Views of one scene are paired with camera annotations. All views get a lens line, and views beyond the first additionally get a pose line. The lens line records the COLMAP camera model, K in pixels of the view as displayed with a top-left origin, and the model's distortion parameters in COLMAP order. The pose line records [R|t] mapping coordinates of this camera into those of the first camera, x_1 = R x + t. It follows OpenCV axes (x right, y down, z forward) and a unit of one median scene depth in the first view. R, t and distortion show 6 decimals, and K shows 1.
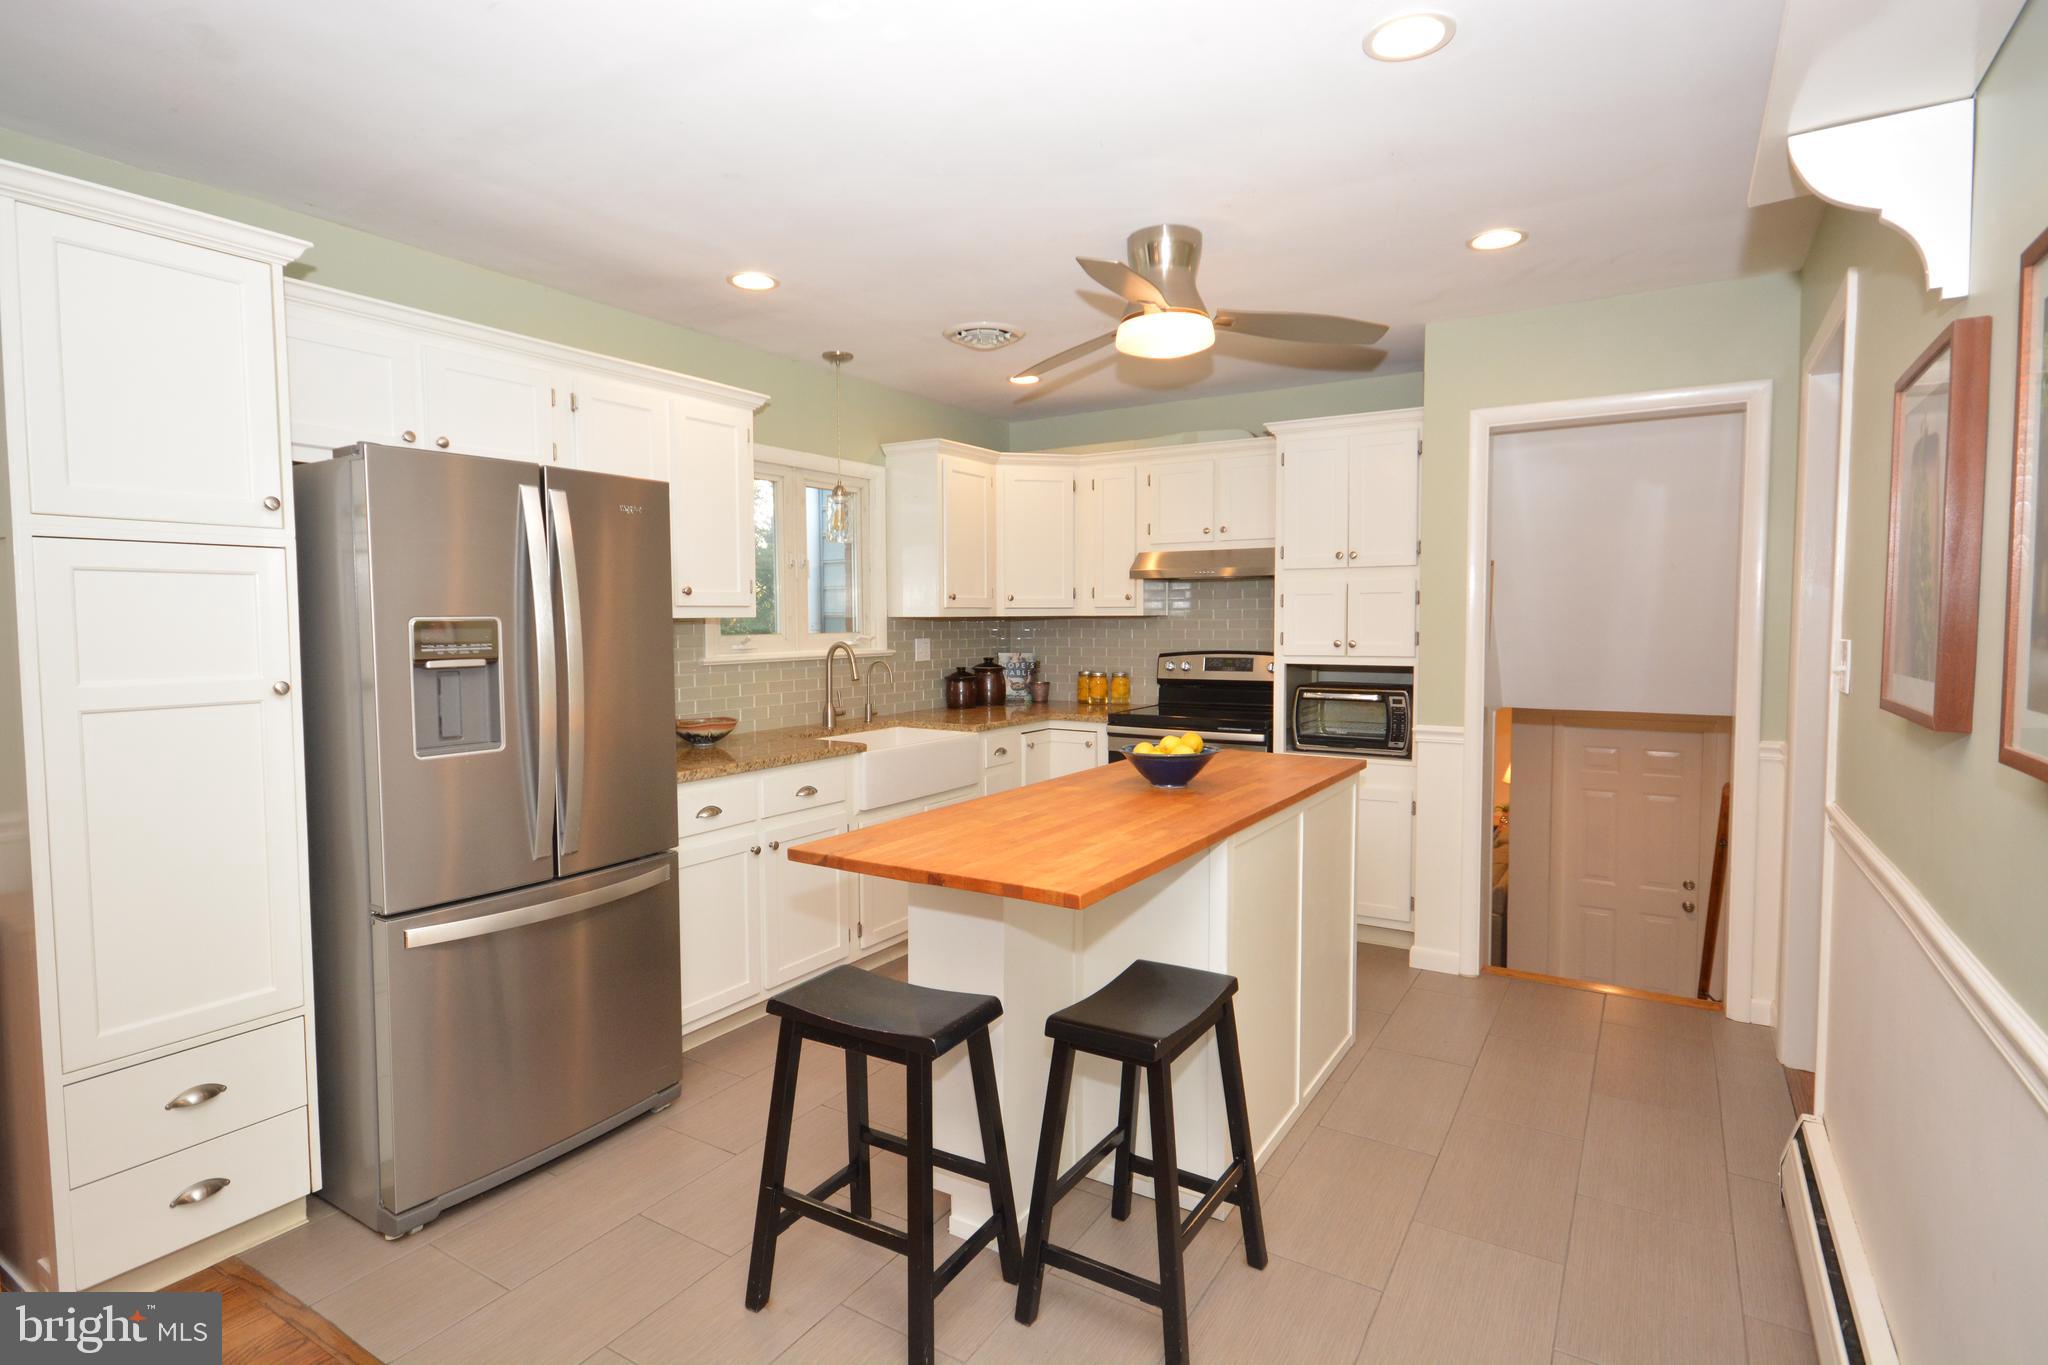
lens RADIAL K [[1039.7, 0, 1034.4], [0, 1039.7, 673.4], [0, 0, 1]] dist [0.012880, 0.006890]
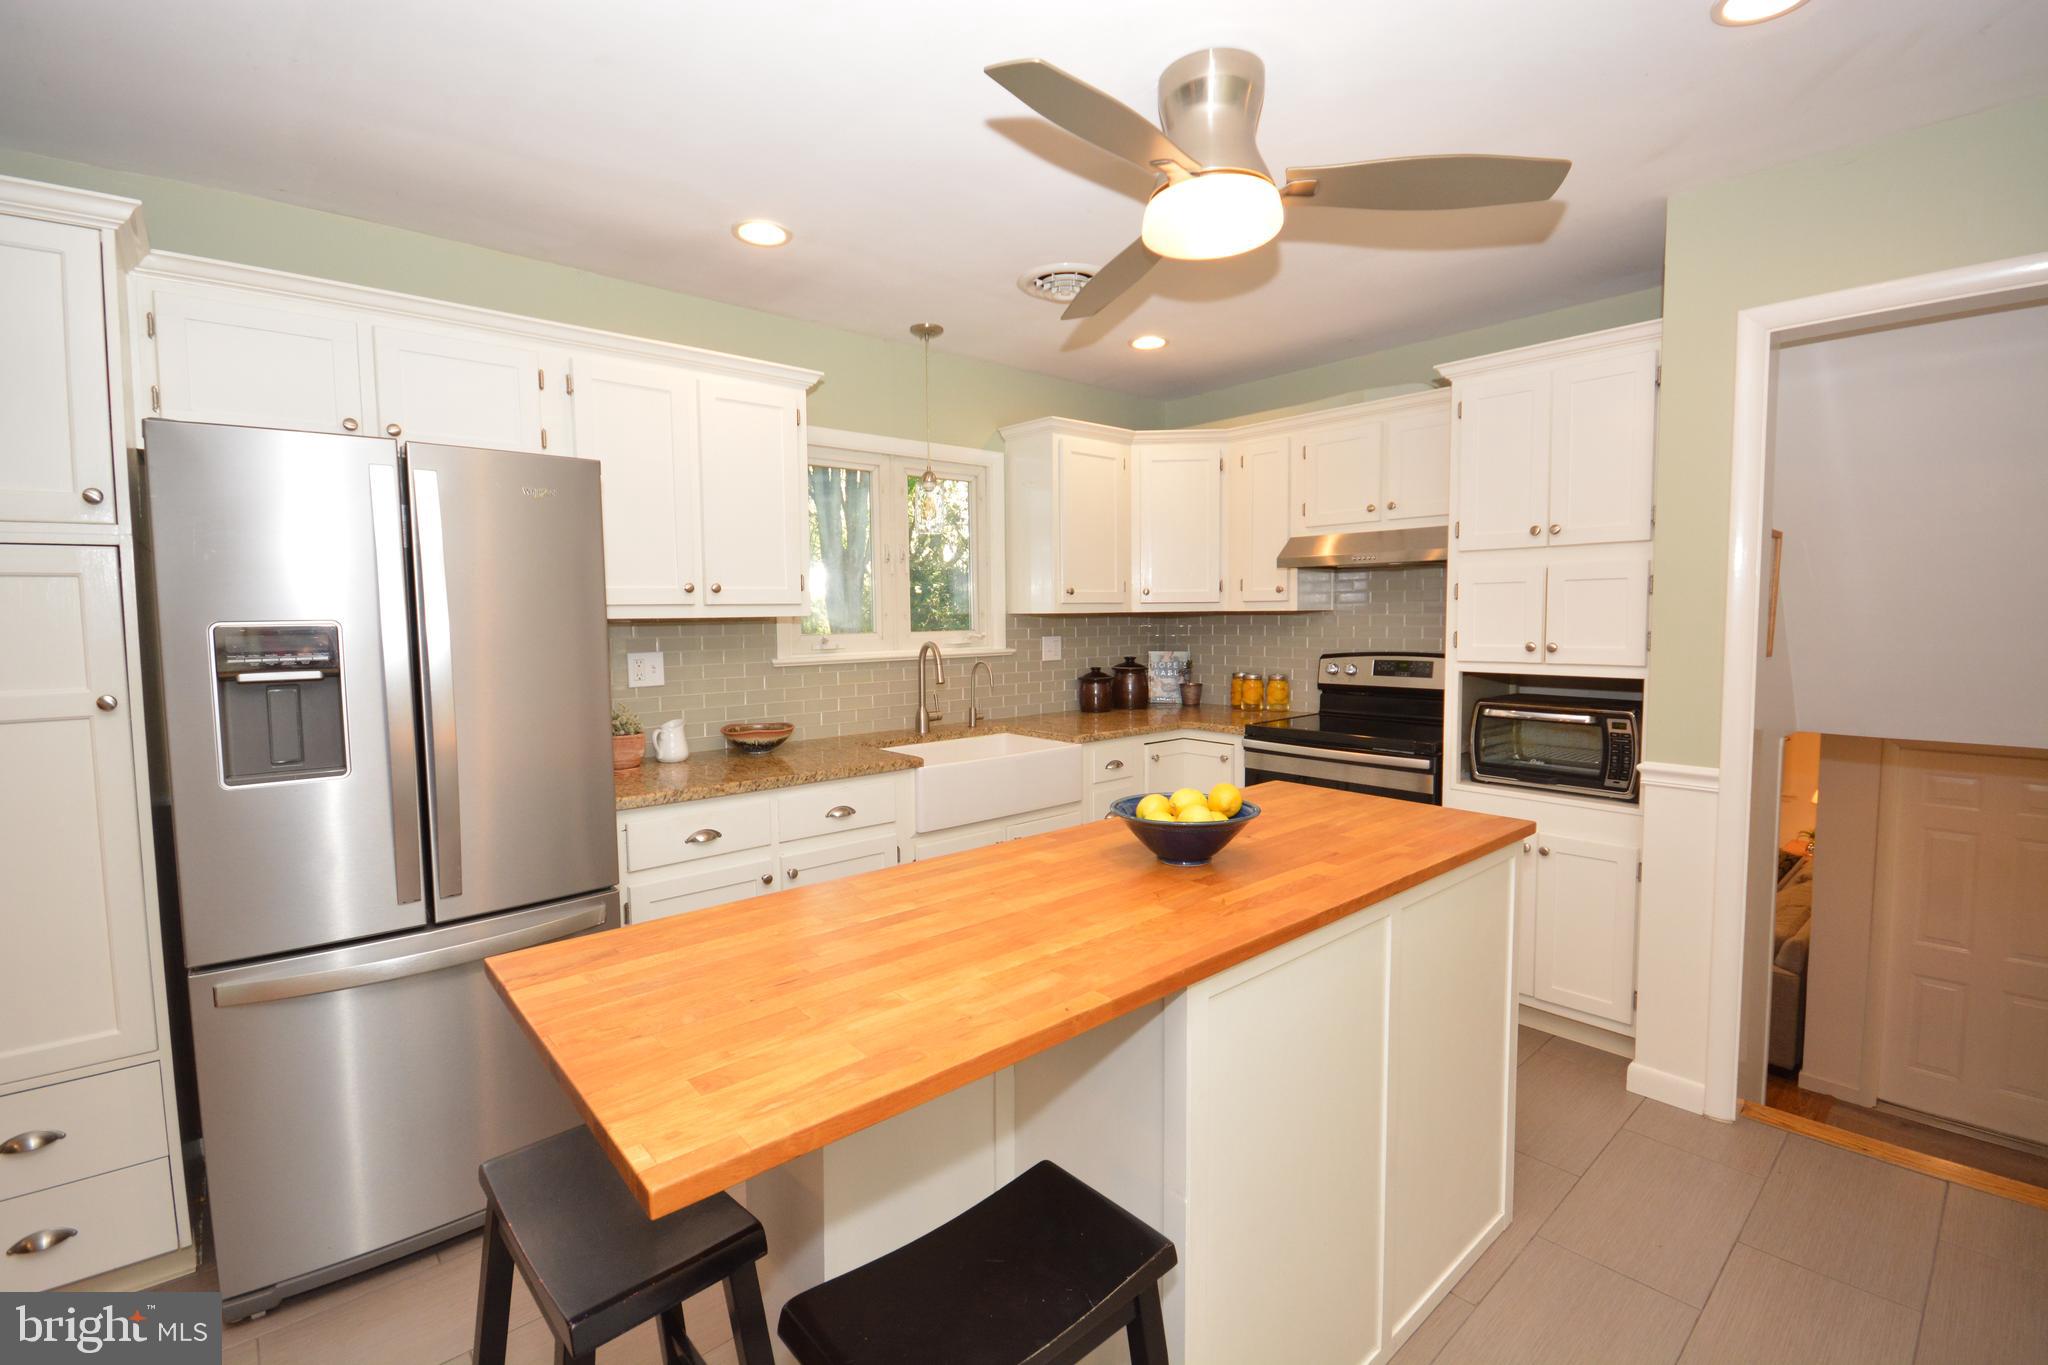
lens RADIAL K [[905.6, 0, 1025.9], [0, 905.6, 674.4], [0, 0, 1]] dist [0.002209, -0.003951]
pose [[0.955114, 0.015486, -0.295835, 0.135117], [-0.010680, 0.999784, 0.017853, -0.016687], [0.296047, -0.013893, 0.955072, 0.260118]]
